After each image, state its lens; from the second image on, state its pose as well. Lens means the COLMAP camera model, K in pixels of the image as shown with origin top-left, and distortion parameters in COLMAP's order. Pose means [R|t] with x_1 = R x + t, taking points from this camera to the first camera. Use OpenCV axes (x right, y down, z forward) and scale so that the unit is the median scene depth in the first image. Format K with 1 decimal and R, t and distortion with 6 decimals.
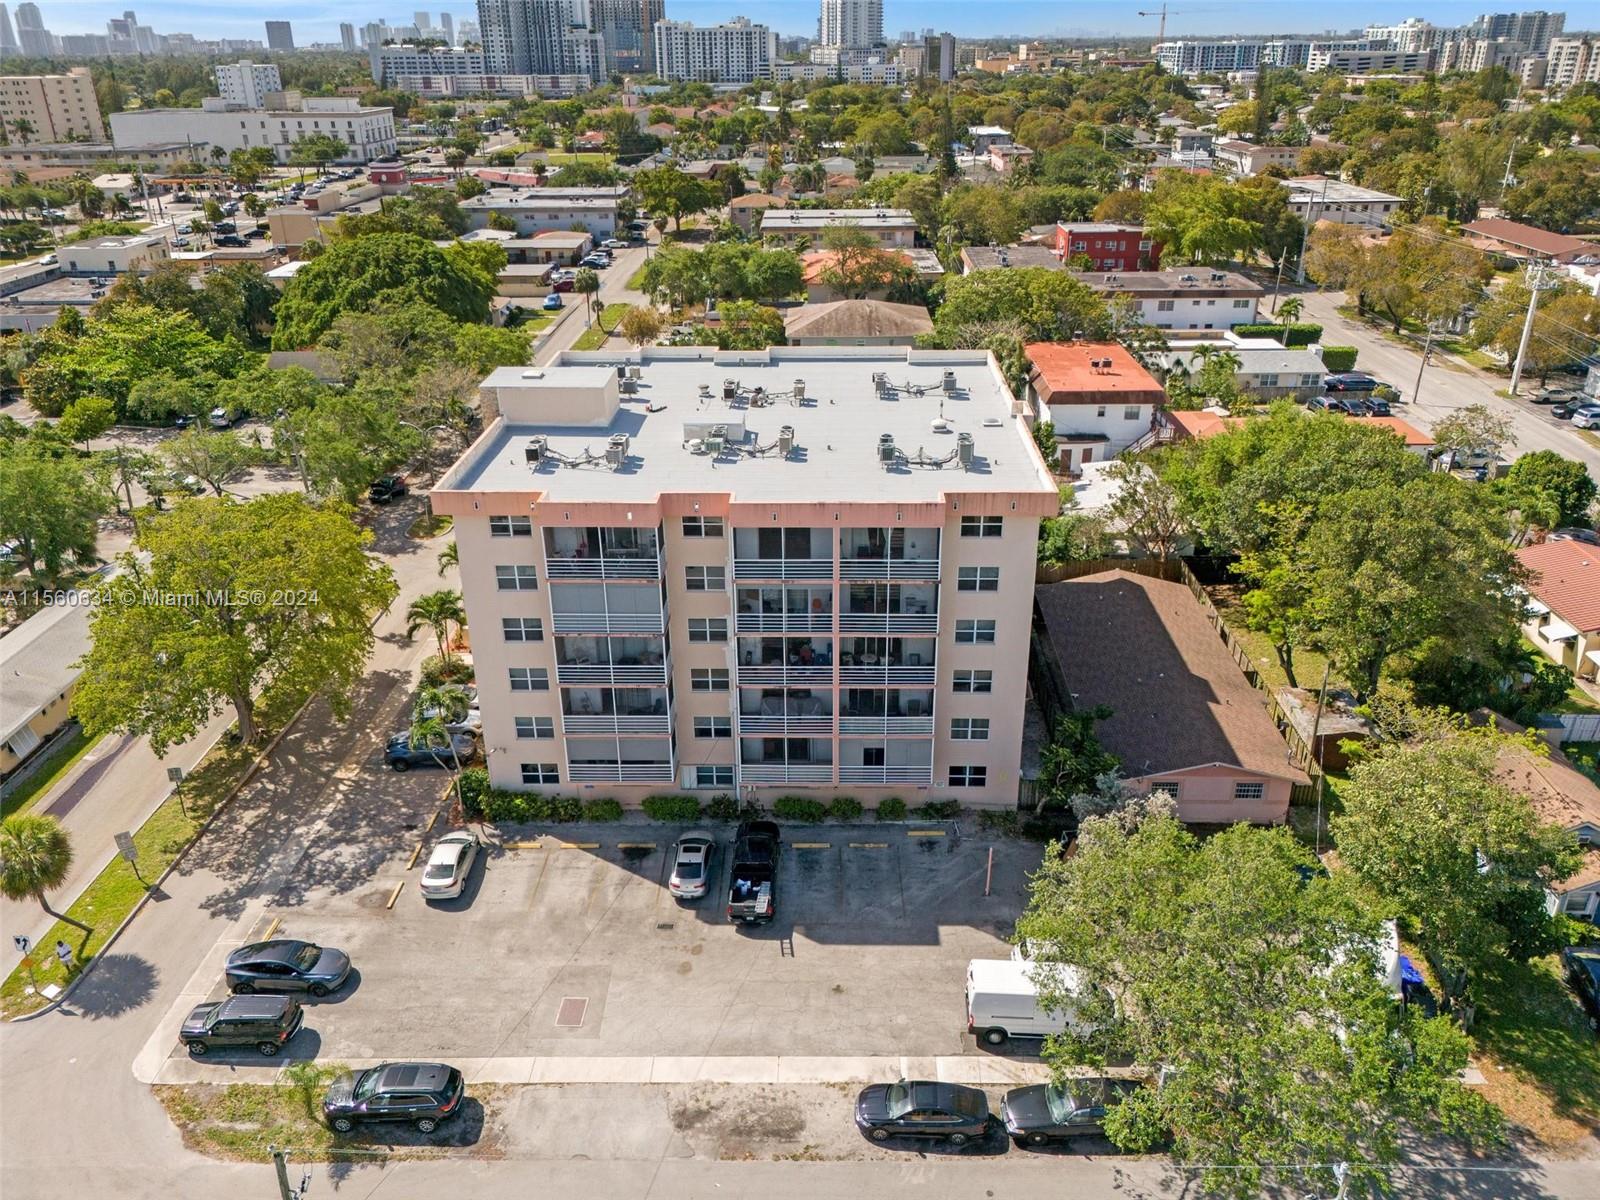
lens RADIAL K [[1214.5, 0, 798.8], [0, 1214.5, 572.6], [0, 0, 1]] dist [0.056875, -0.062356]
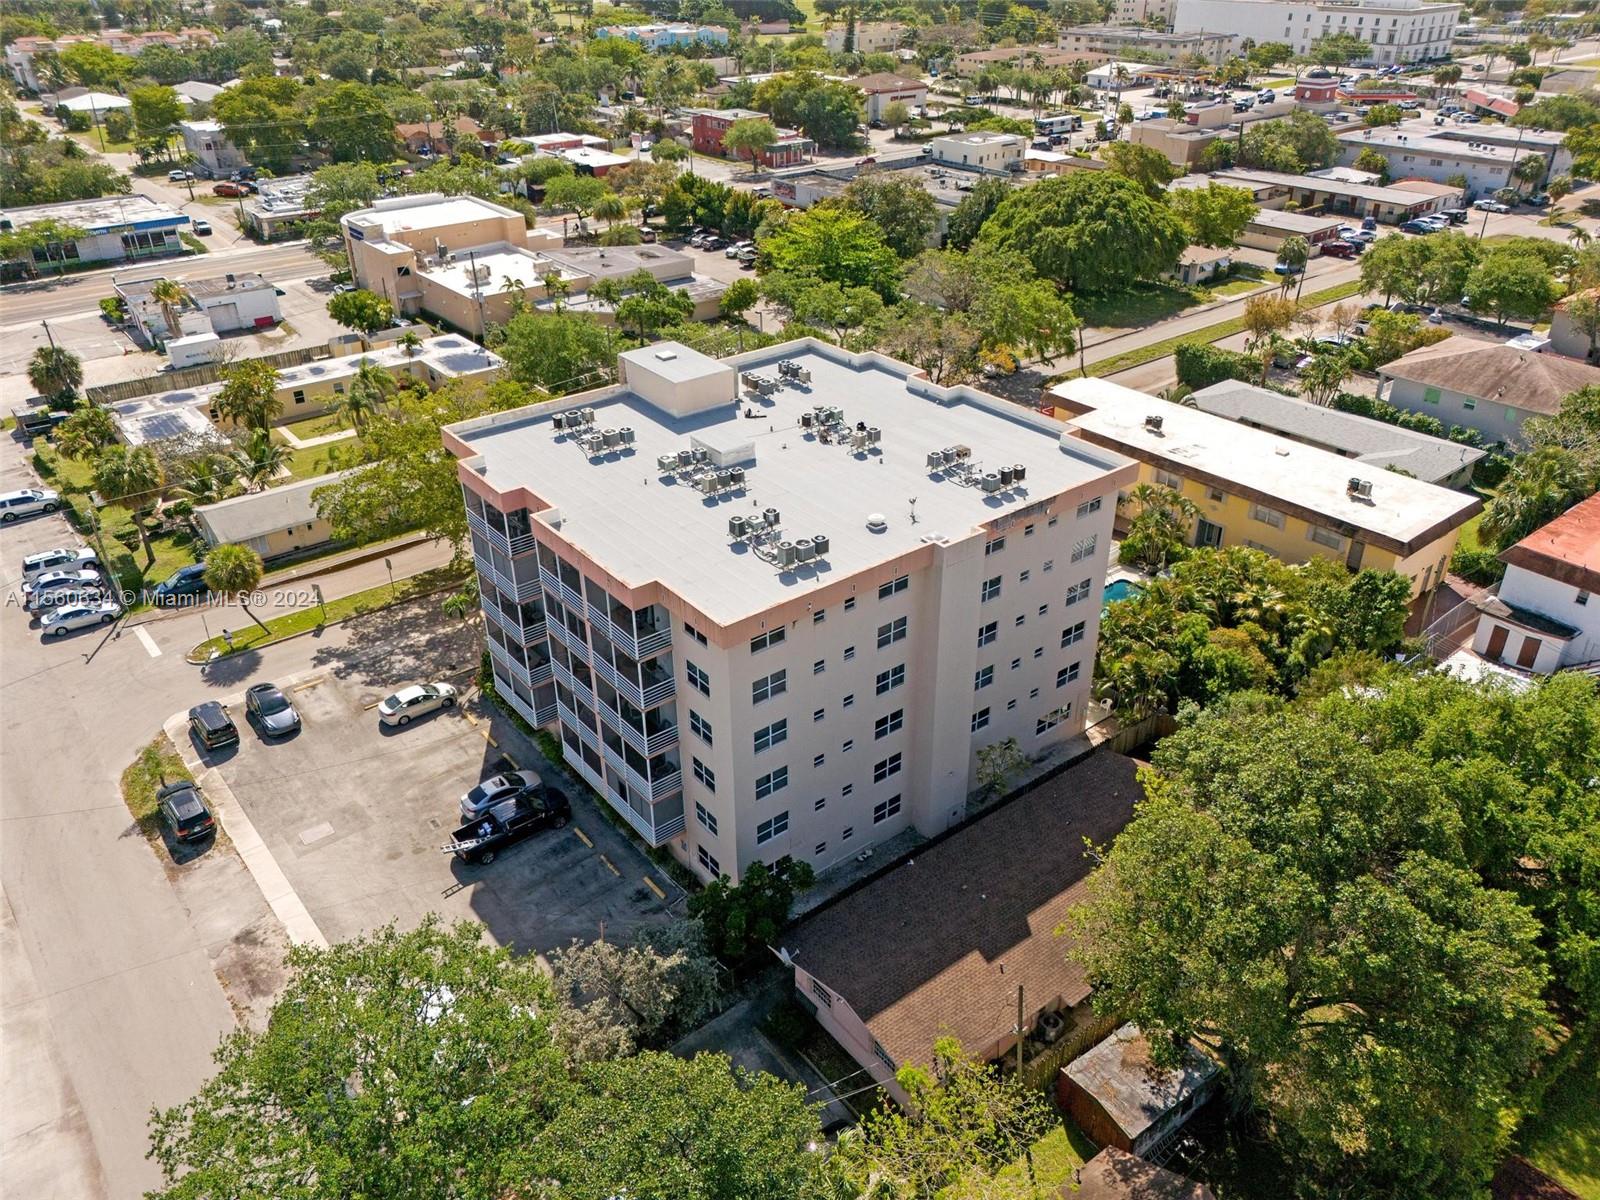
lens RADIAL K [[1182.9, 0, 799.1], [0, 1182.9, 591.6], [0, 0, 1]] dist [0.057977, -0.044975]
pose [[0.636320, 0.386157, -0.667817, 0.283278], [-0.307471, 0.920914, 0.239538, -0.109685], [0.707501, 0.052911, 0.704729, 0.138911]]
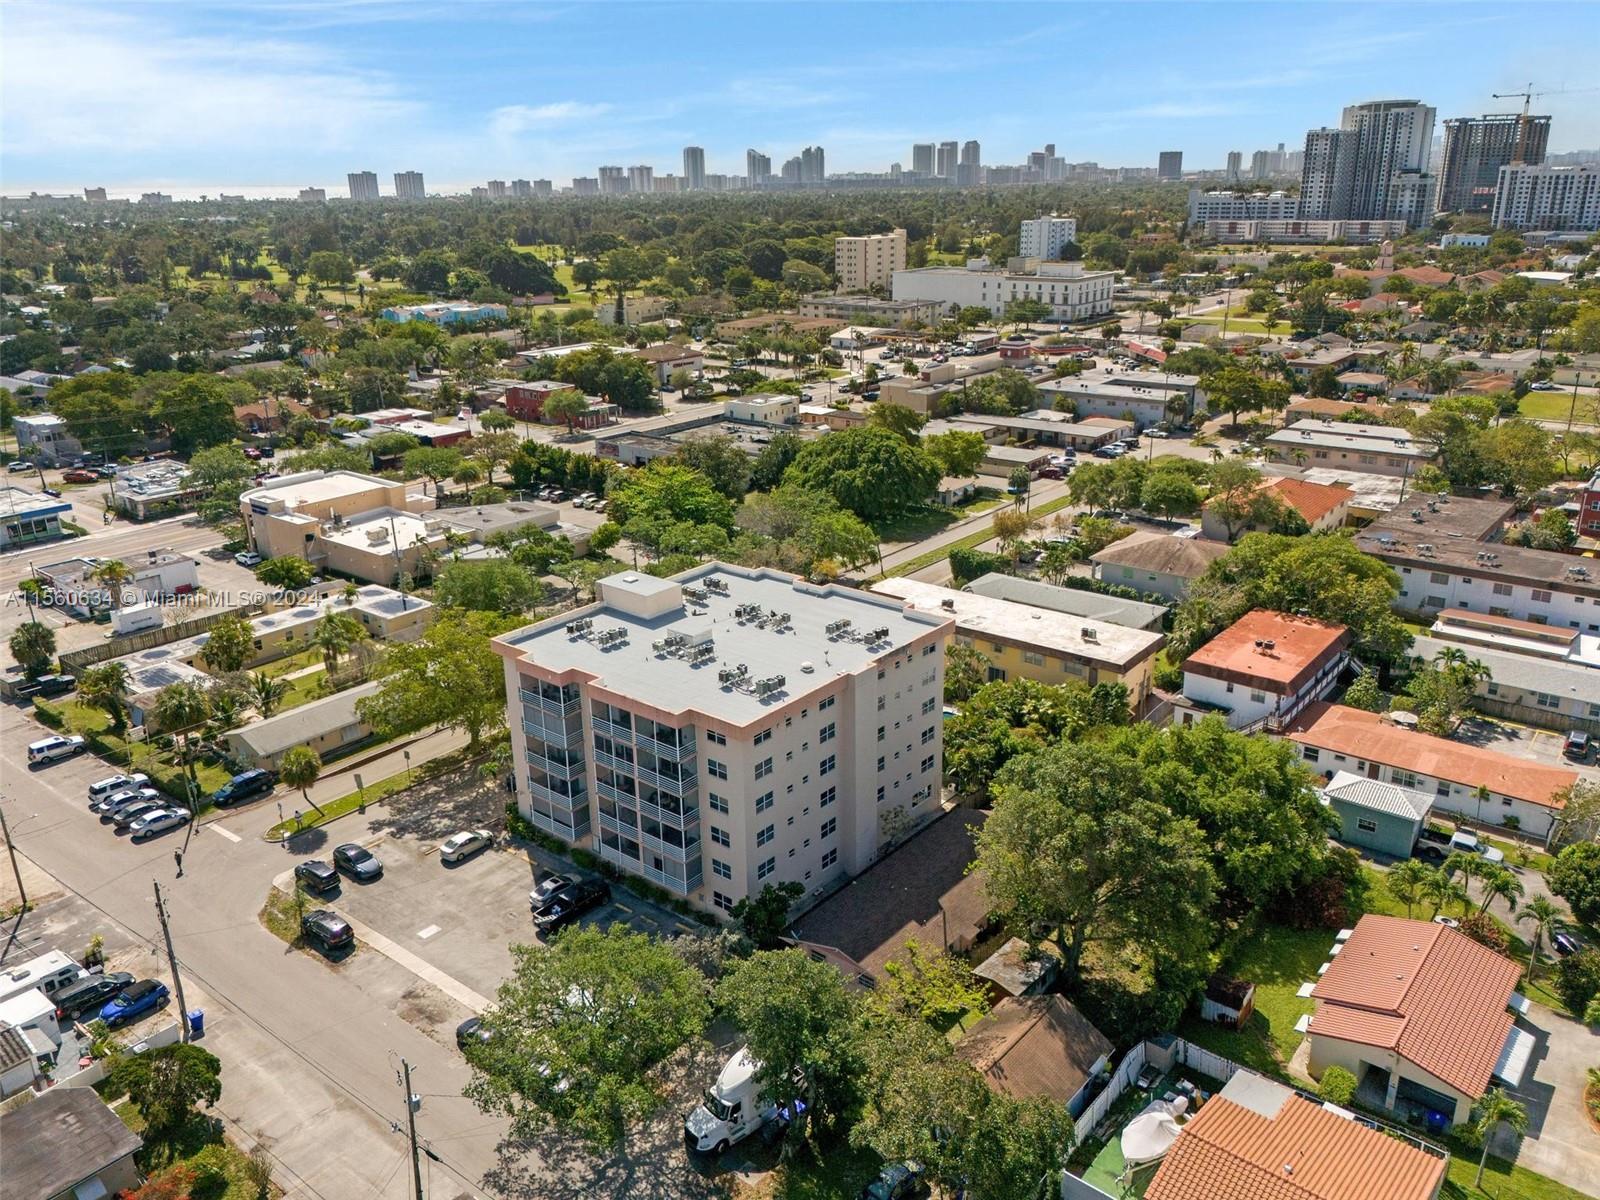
lens RADIAL K [[1217.6, 0, 800.0], [0, 1217.6, 600.0], [0, 0, 1]] dist [0.105797, -0.129158]
pose [[0.786289, 0.200557, -0.584403, 0.386721], [-0.238348, 0.971098, 0.012577, -0.088158], [0.570035, 0.129402, 0.811366, -0.079307]]
